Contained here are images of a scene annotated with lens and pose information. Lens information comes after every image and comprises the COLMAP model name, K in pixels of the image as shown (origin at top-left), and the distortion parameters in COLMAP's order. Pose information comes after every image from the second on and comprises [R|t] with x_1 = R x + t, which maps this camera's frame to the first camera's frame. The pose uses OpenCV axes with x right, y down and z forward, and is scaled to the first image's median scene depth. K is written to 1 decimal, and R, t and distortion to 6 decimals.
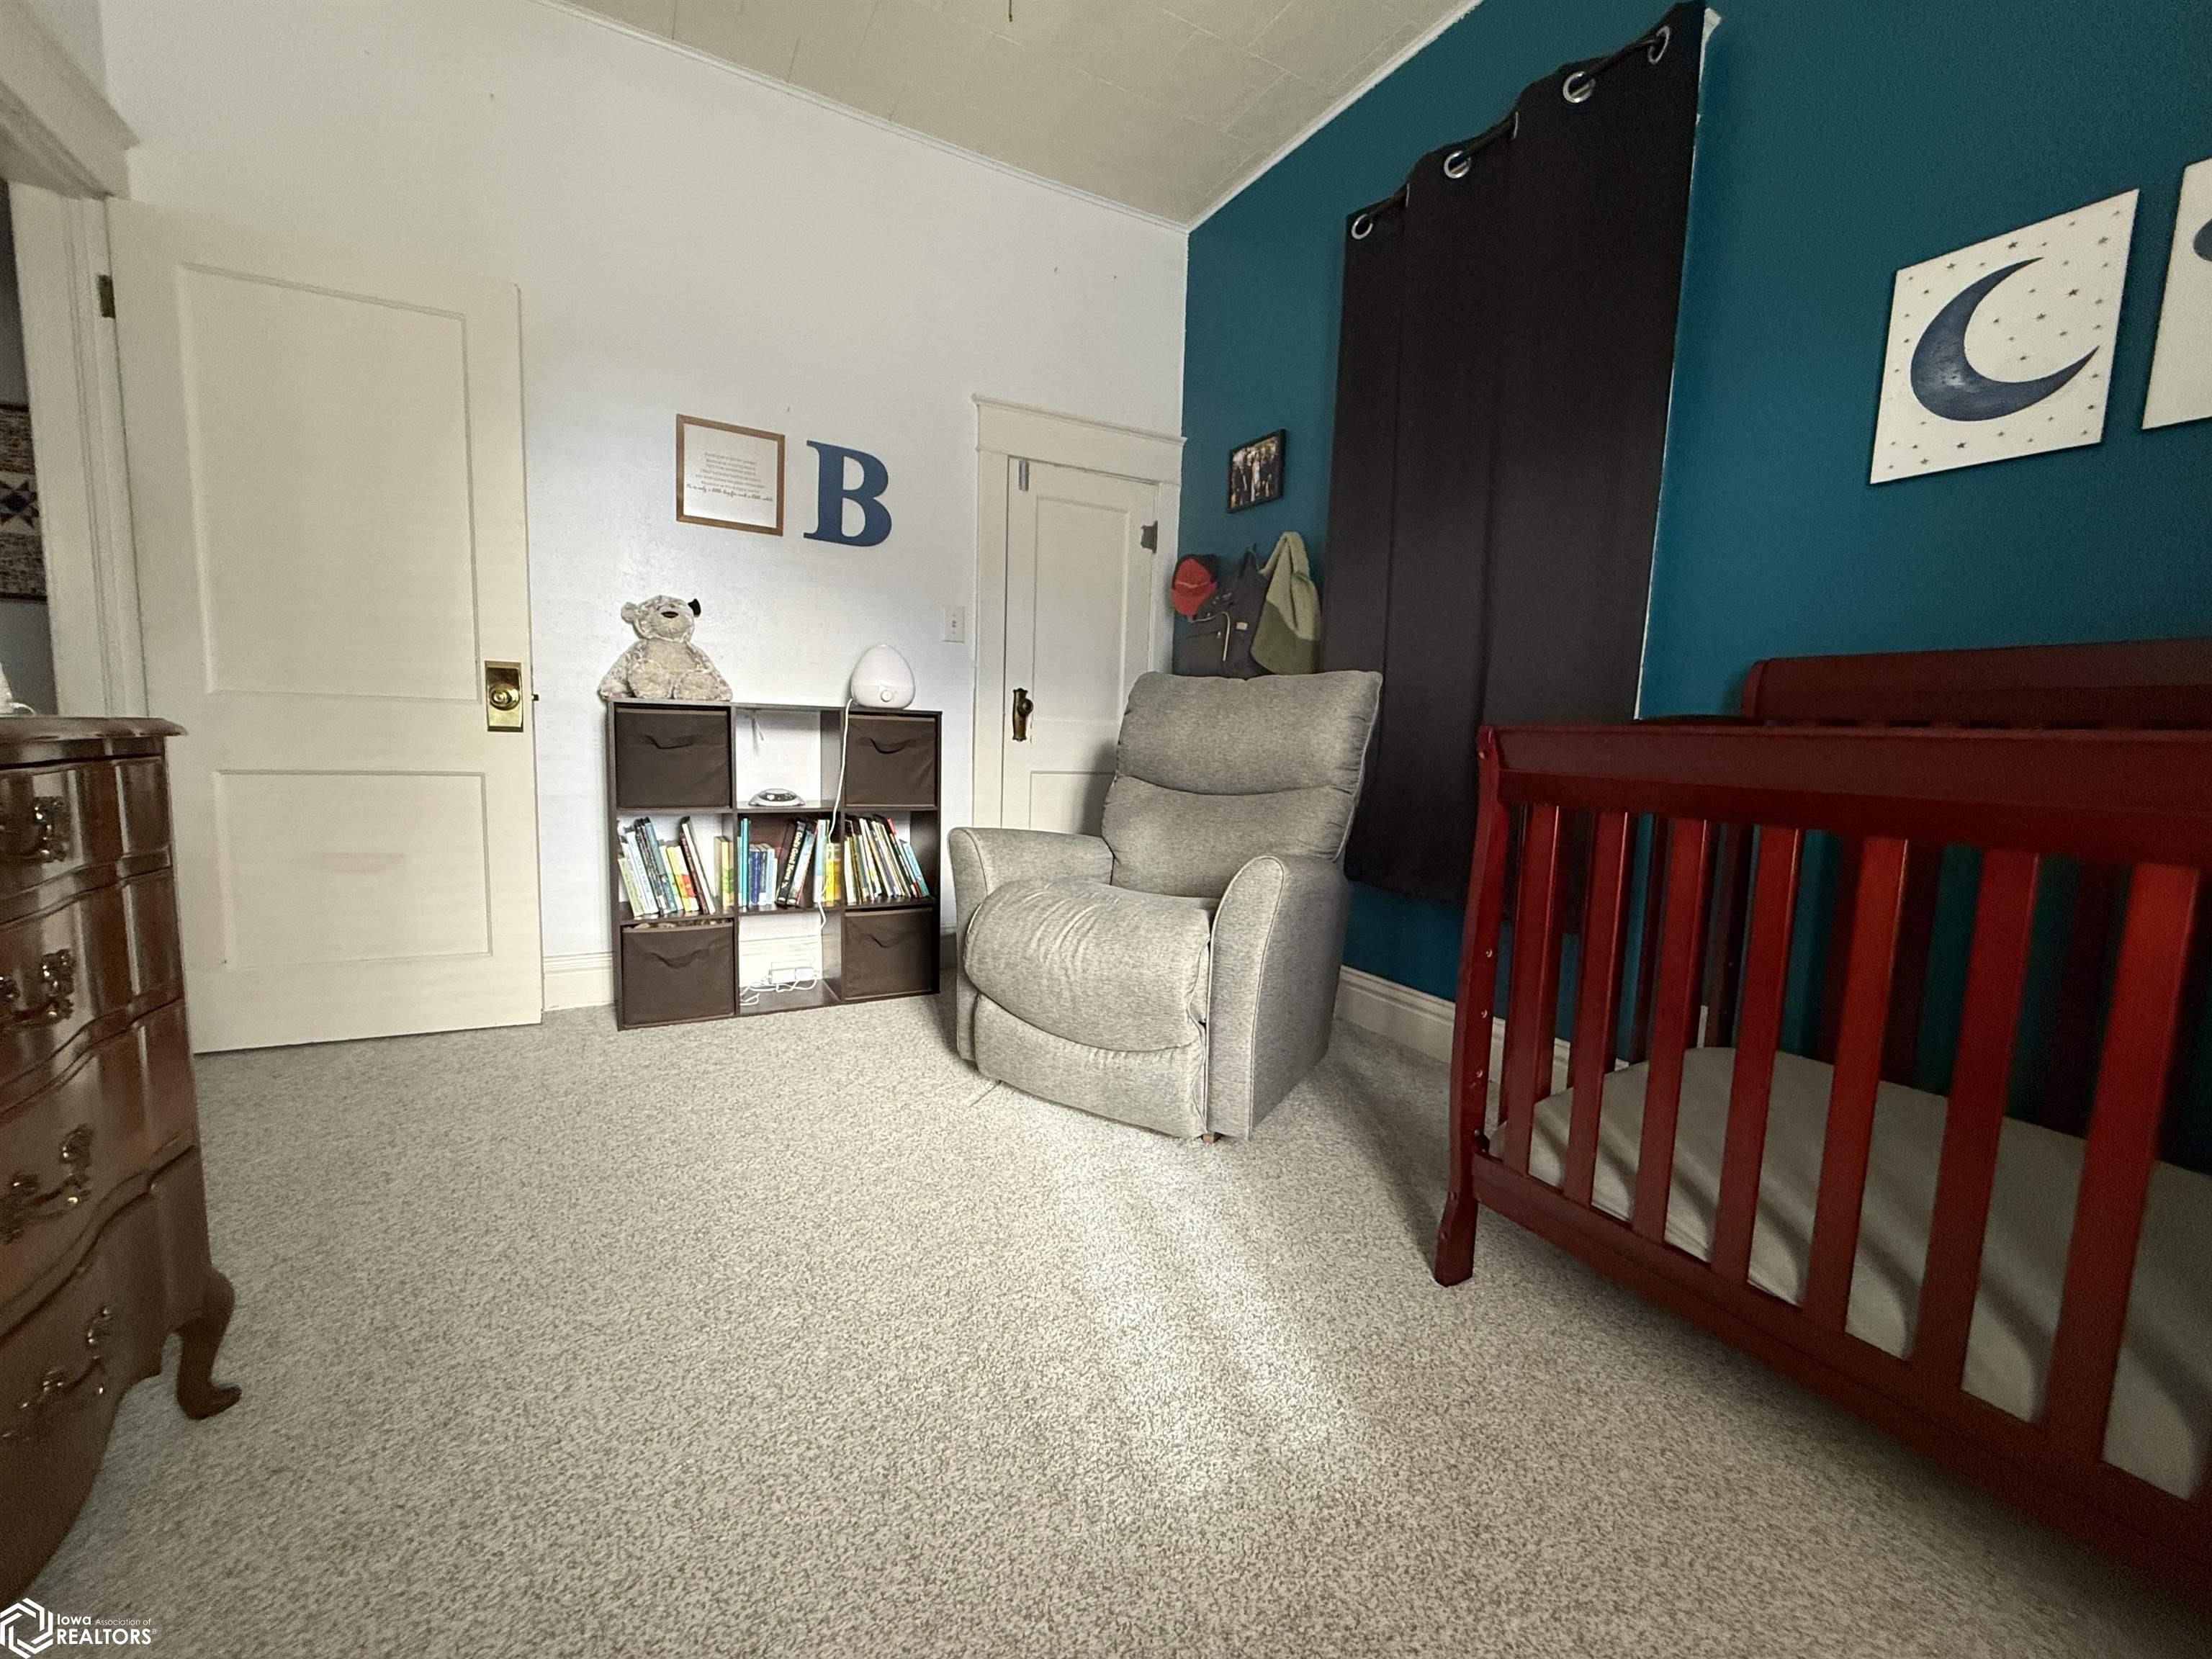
lens RADIAL K [[882.0, 0, 1101.2], [0, 882.0, 827.0], [0, 0, 1]] dist [-0.002124, -0.000081]
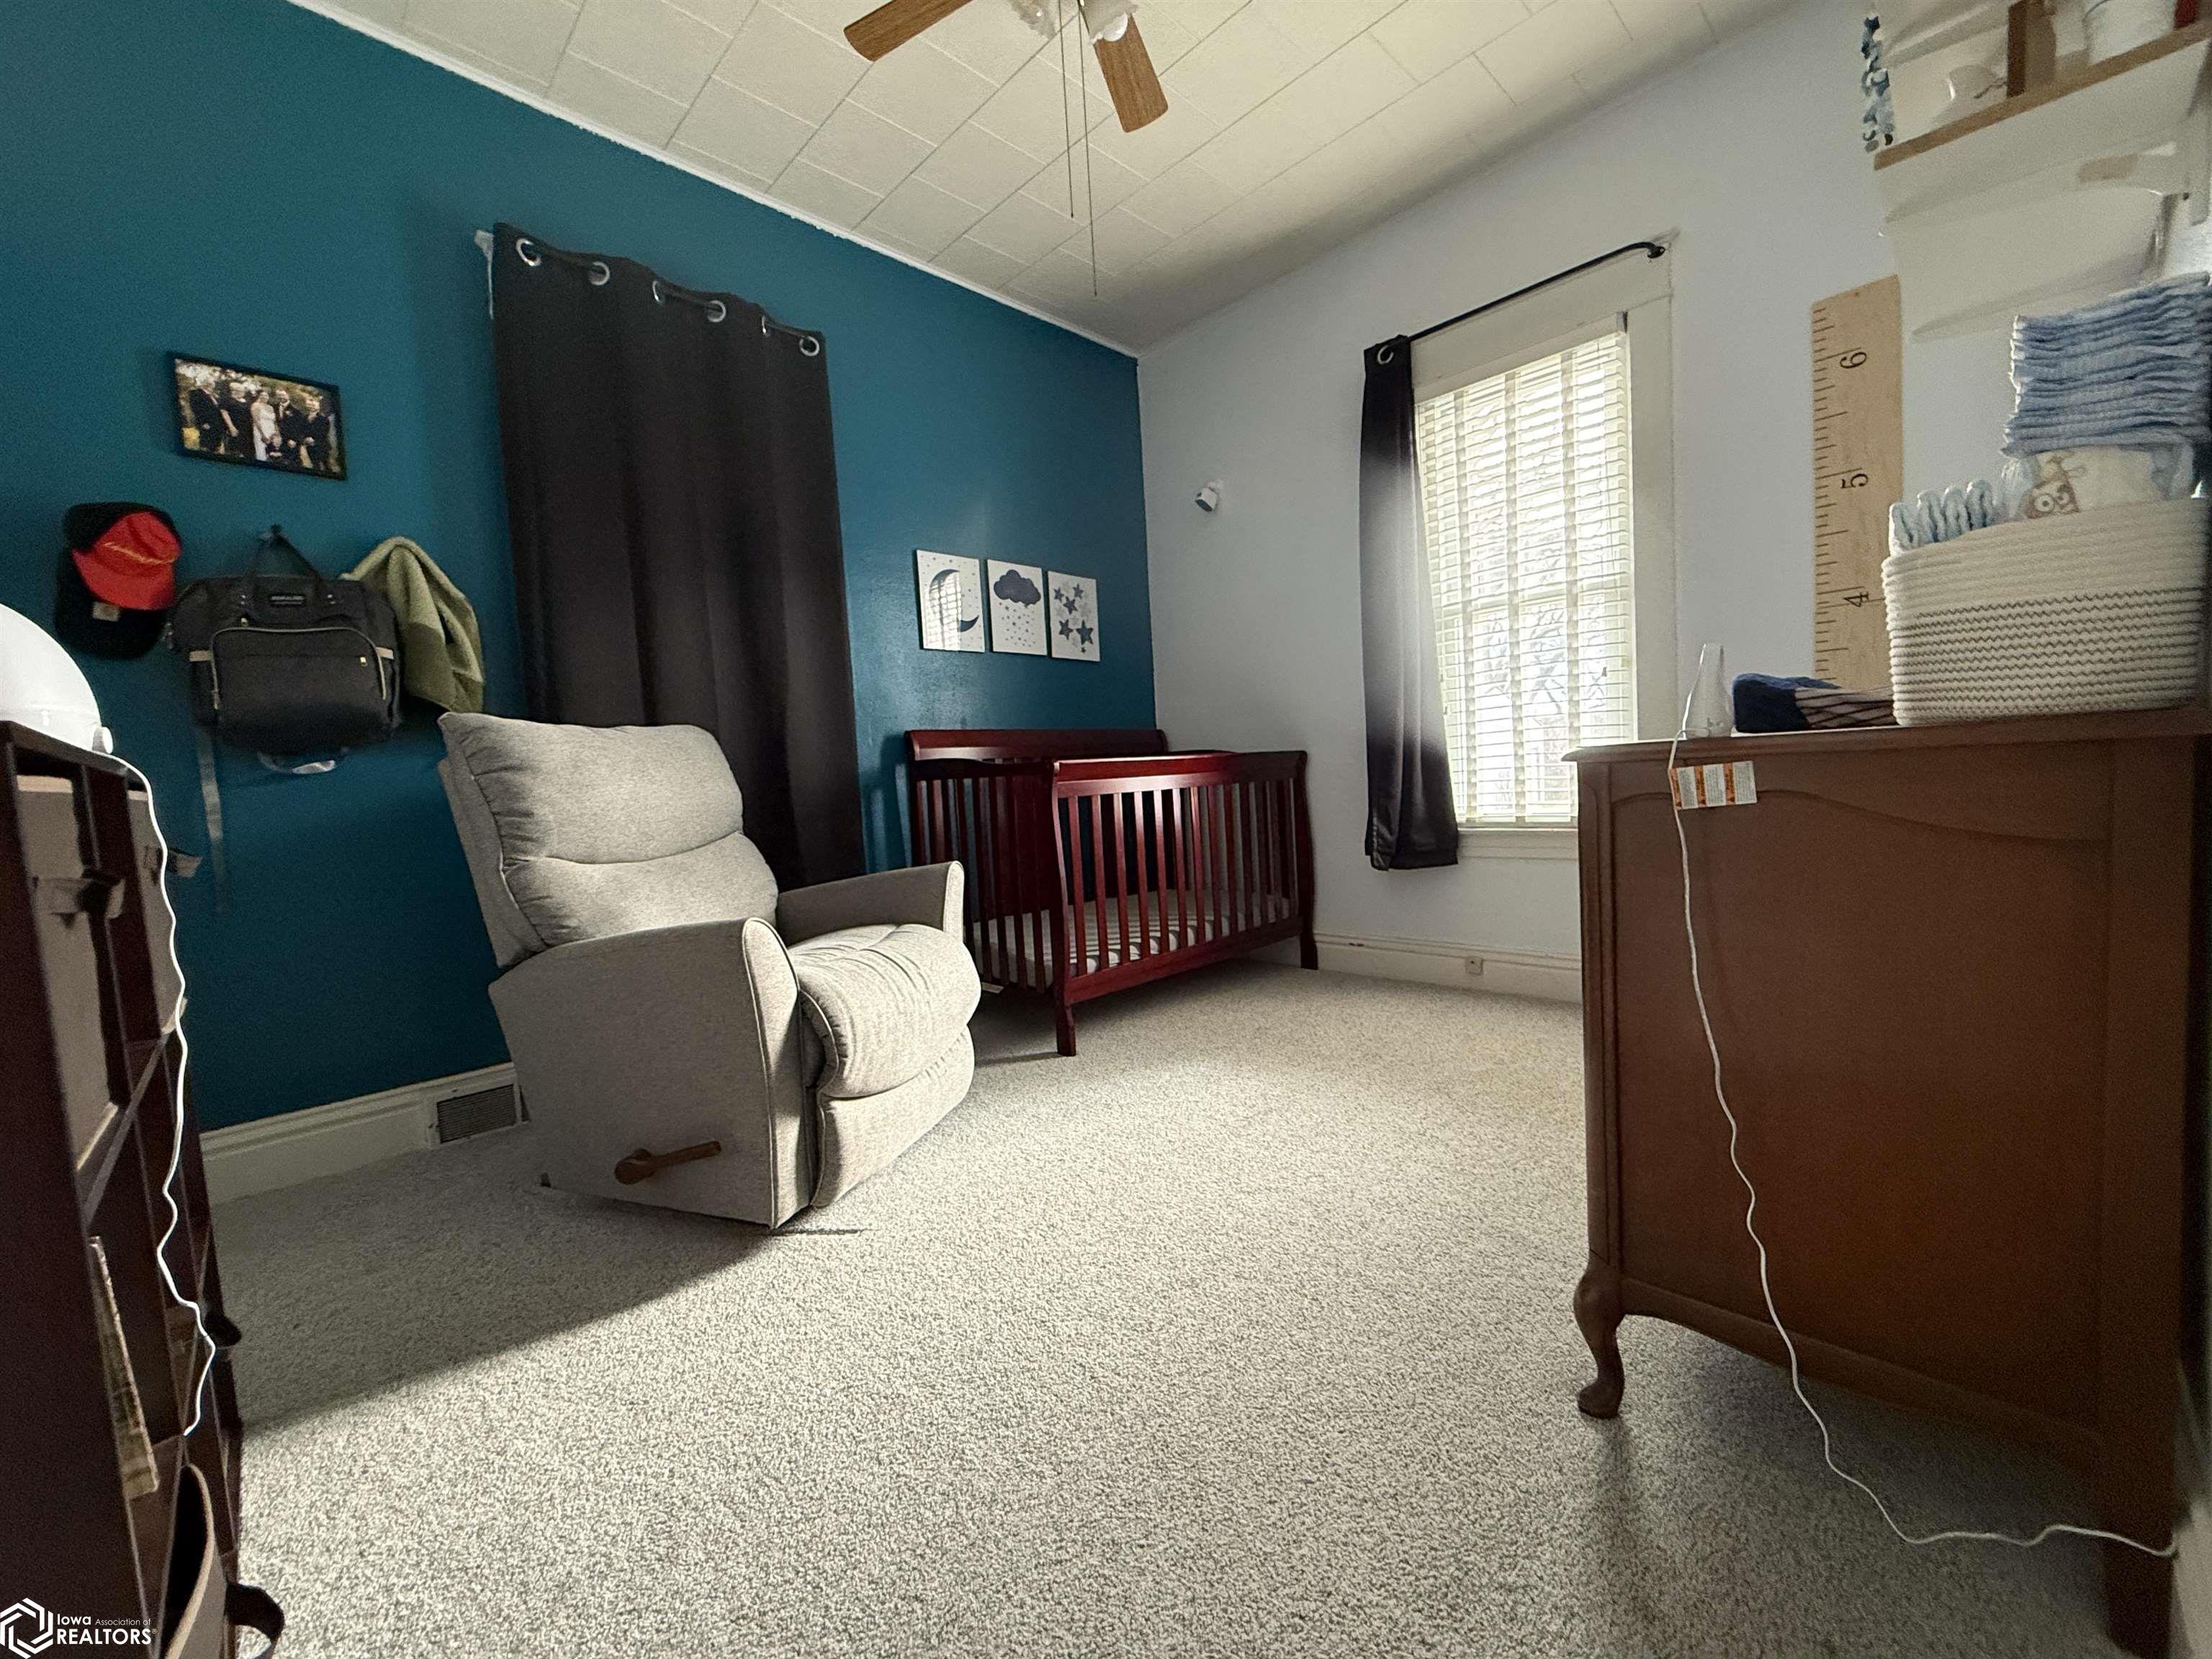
lens RADIAL K [[882.0, 0, 1104.0], [0, 882.0, 833.0], [0, 0, 1]] dist [-0.002124, -0.000081]
pose [[-0.264168, -0.092102, 0.960069, -0.660525], [0.145278, 0.980273, 0.134014, -0.092804], [-0.953472, 0.174879, -0.245577, 0.614519]]
